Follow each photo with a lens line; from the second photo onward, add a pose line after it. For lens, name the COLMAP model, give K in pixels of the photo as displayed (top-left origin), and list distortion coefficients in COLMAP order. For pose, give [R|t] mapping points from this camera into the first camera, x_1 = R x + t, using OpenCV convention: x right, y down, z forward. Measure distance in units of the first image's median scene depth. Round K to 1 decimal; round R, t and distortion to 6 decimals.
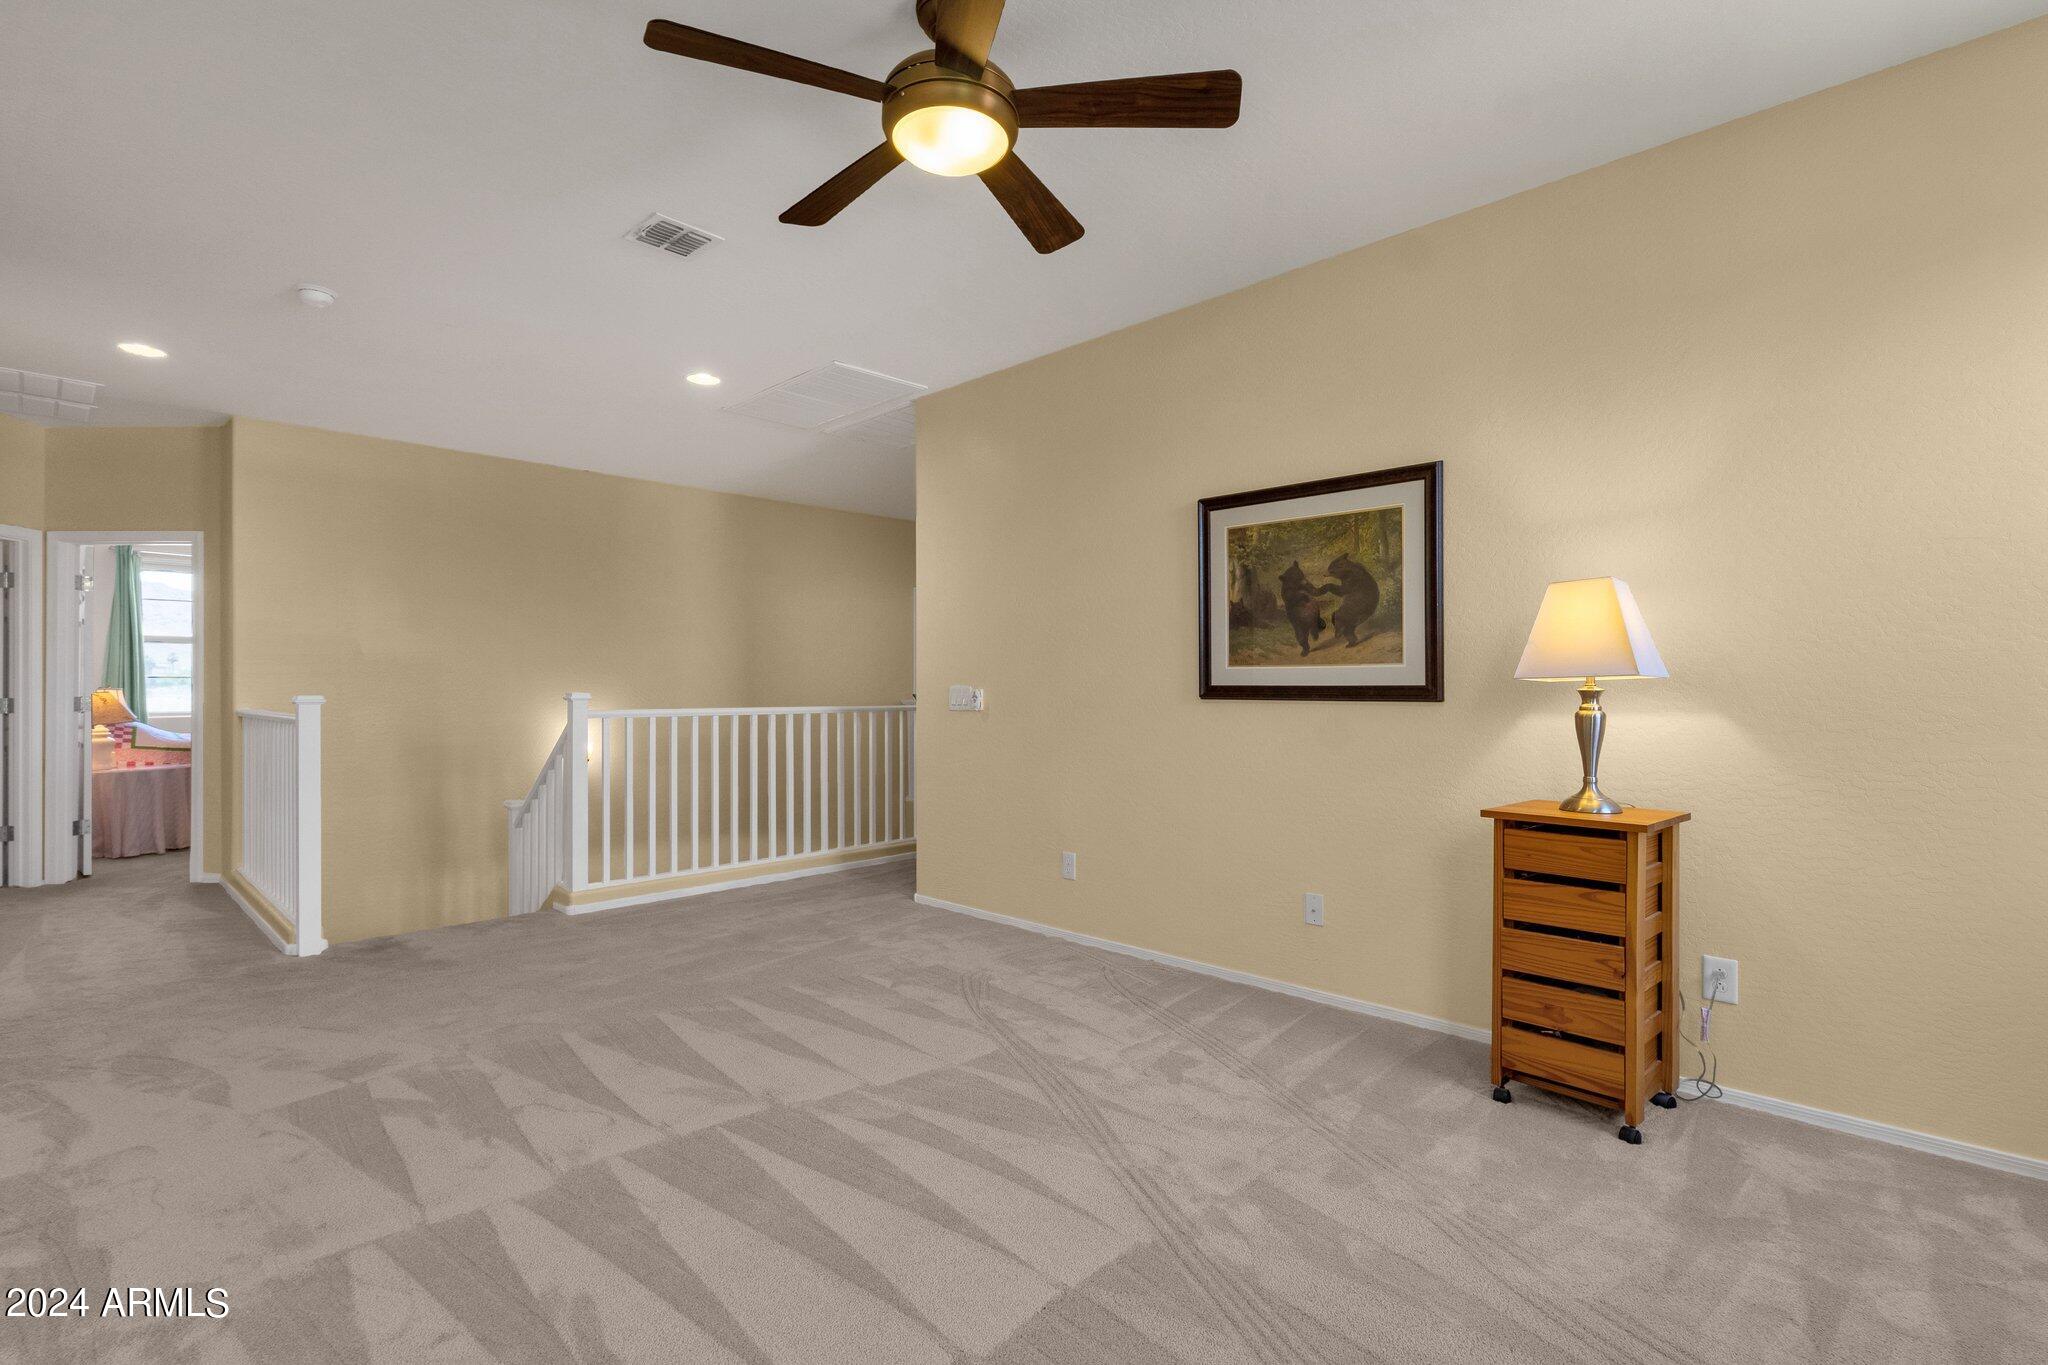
lens RADIAL K [[944.5, 0, 1029.4], [0, 944.5, 677.7], [0, 0, 1]] dist [0.006322, -0.000146]
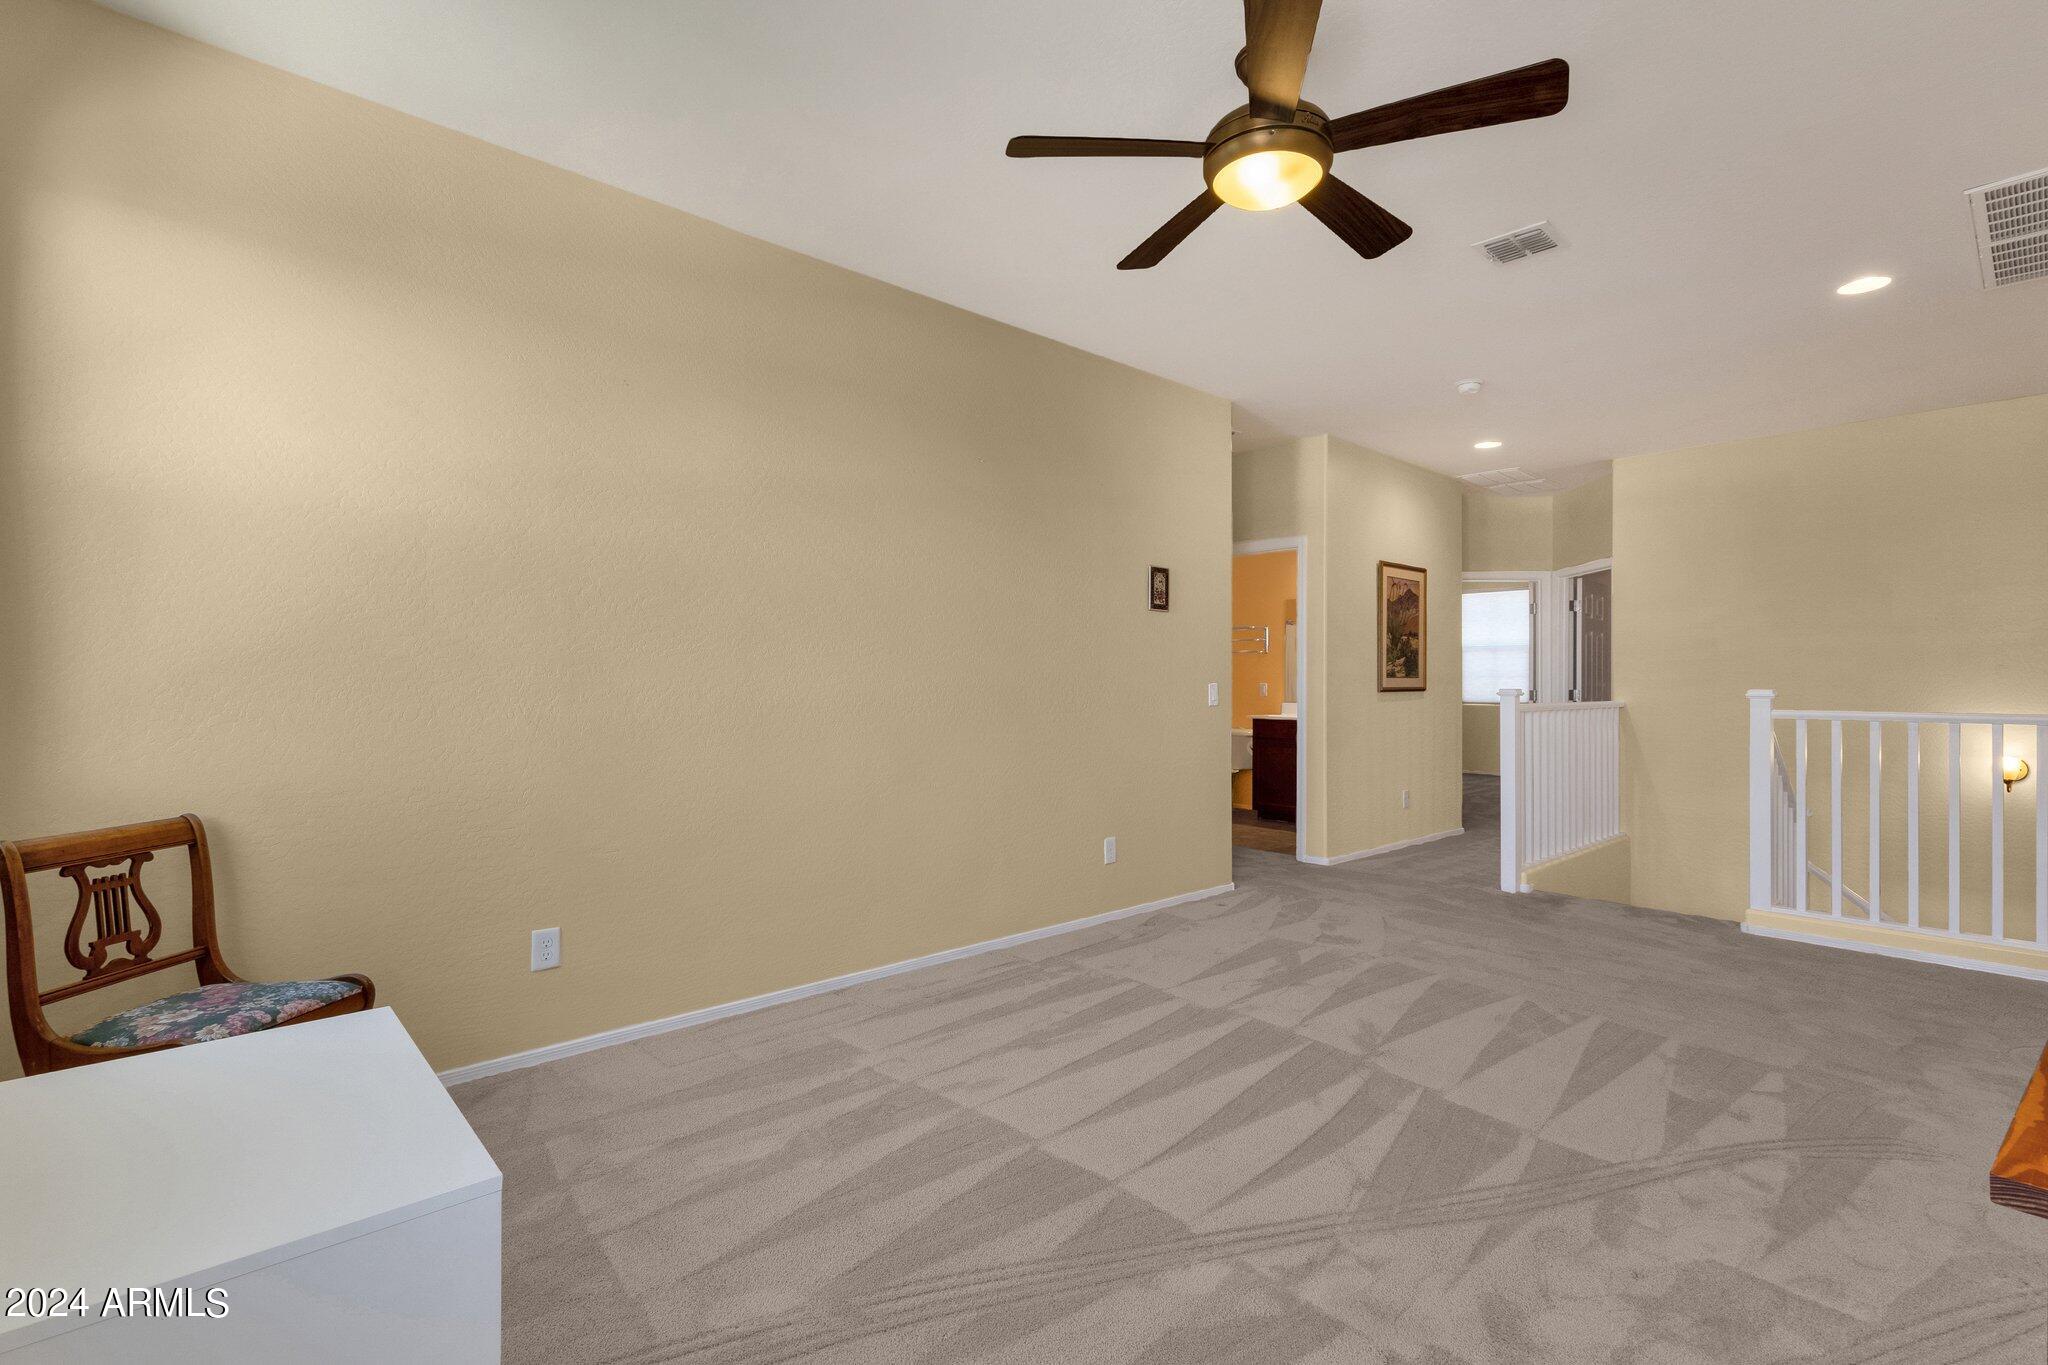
lens RADIAL K [[944.5, 0, 1031.8], [0, 944.5, 677.0], [0, 0, 1]] dist [0.006322, -0.000146]
pose [[-0.051957, -0.004676, -0.998638, 0.487048], [0.006273, 0.999968, -0.005008, 0.004266], [0.998630, -0.006525, -0.051926, 0.376175]]
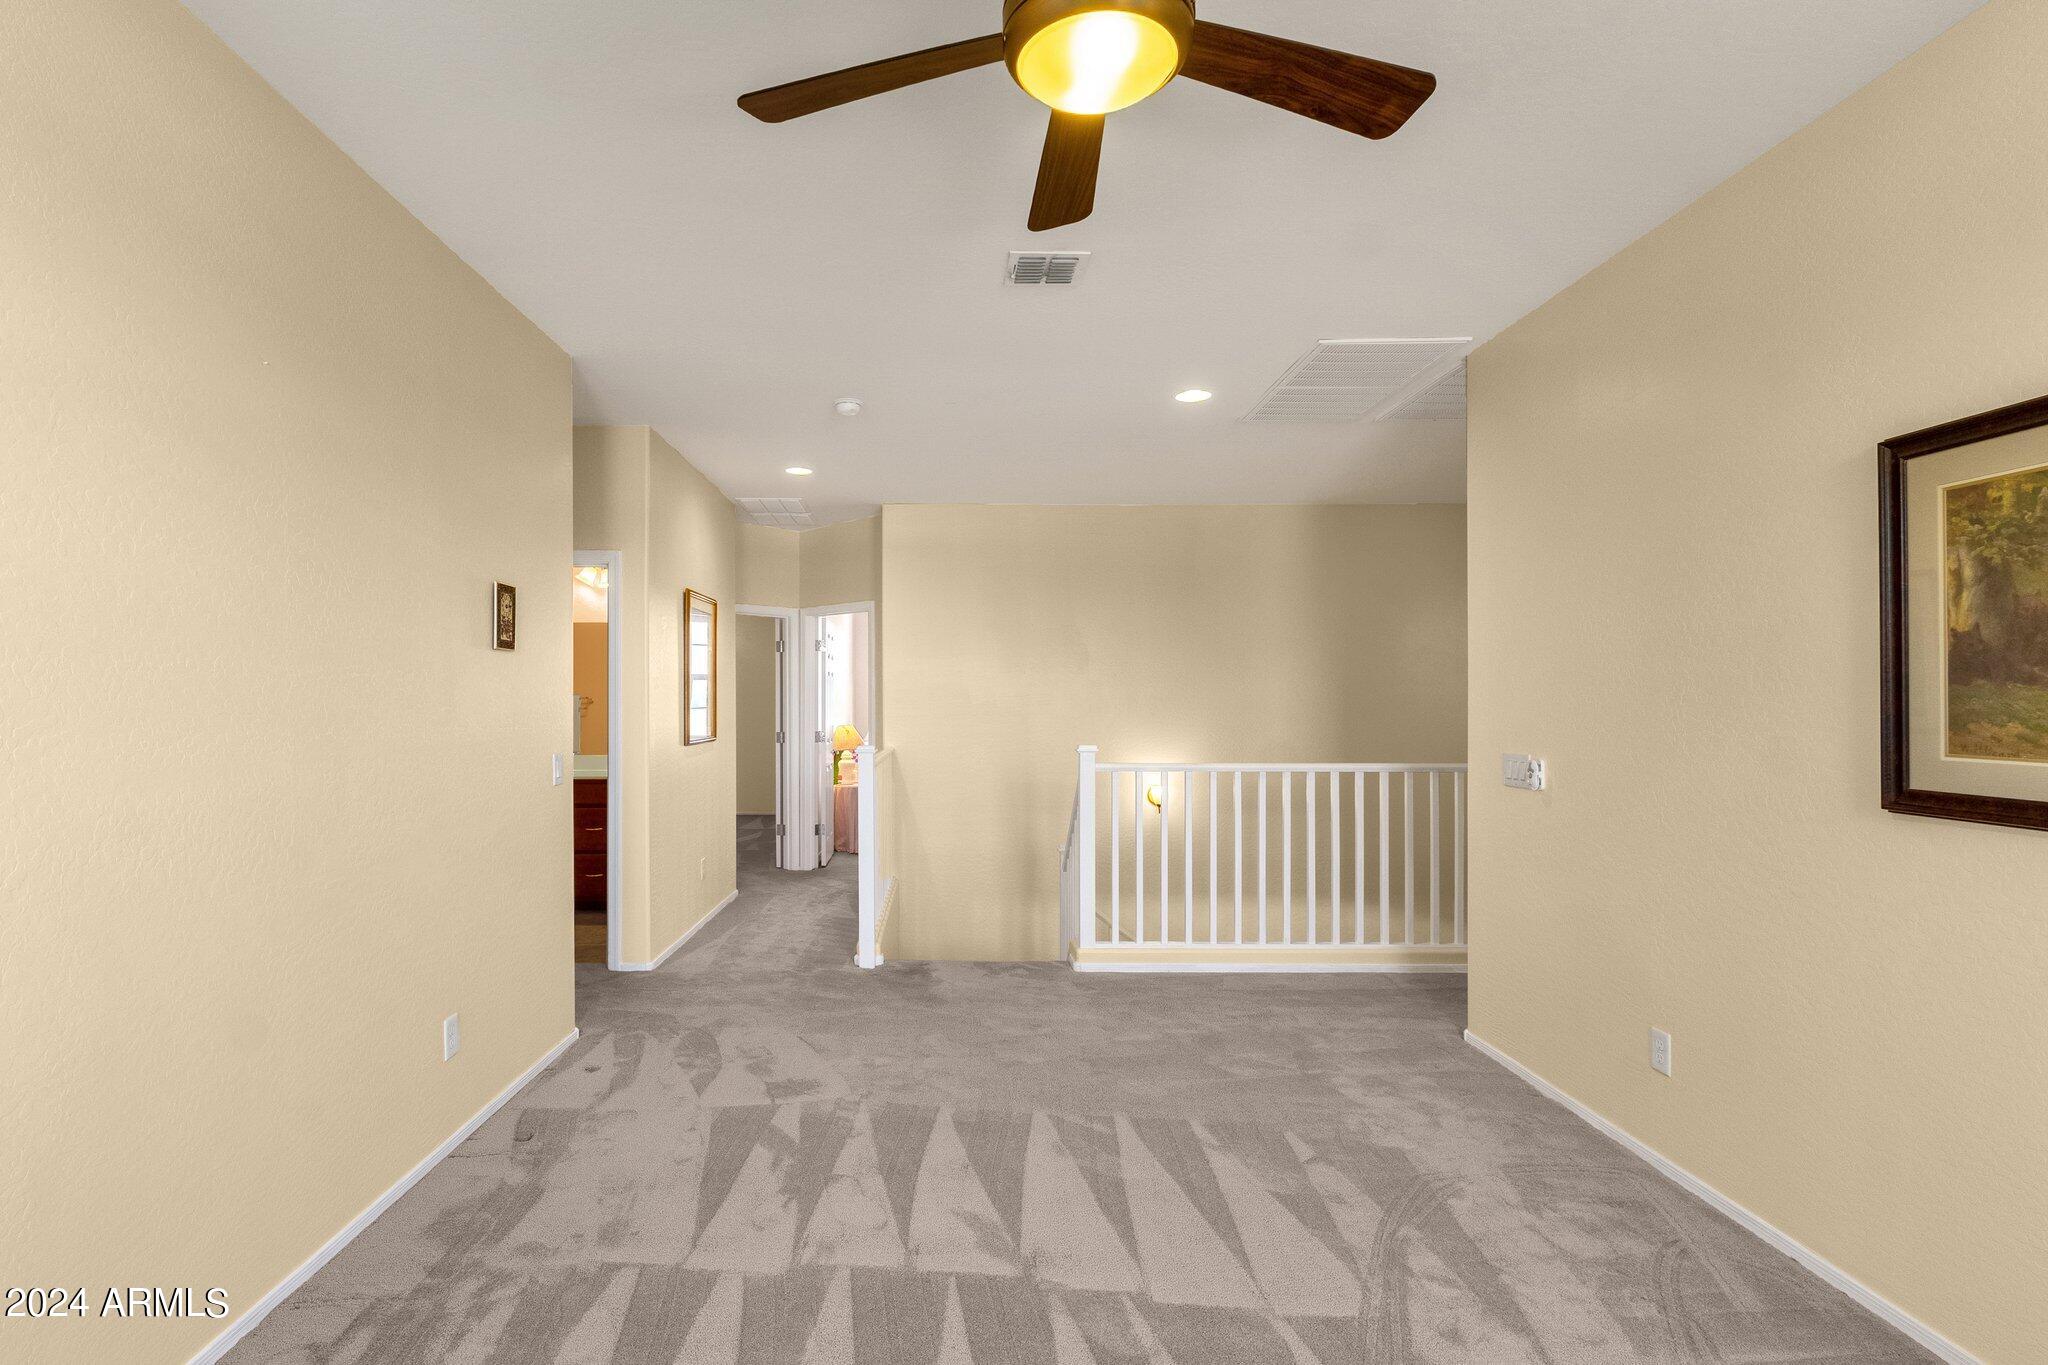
lens RADIAL K [[1019.9, 0, 944.7], [0, 1019.9, 699.0], [0, 0, 1]] dist [0.002449, 0.001005]
pose [[0.691744, -0.000345, -0.722143, 0.193089], [0.006334, 0.999964, 0.005589, -0.040546], [0.722115, -0.008440, 0.691721, 0.177291]]
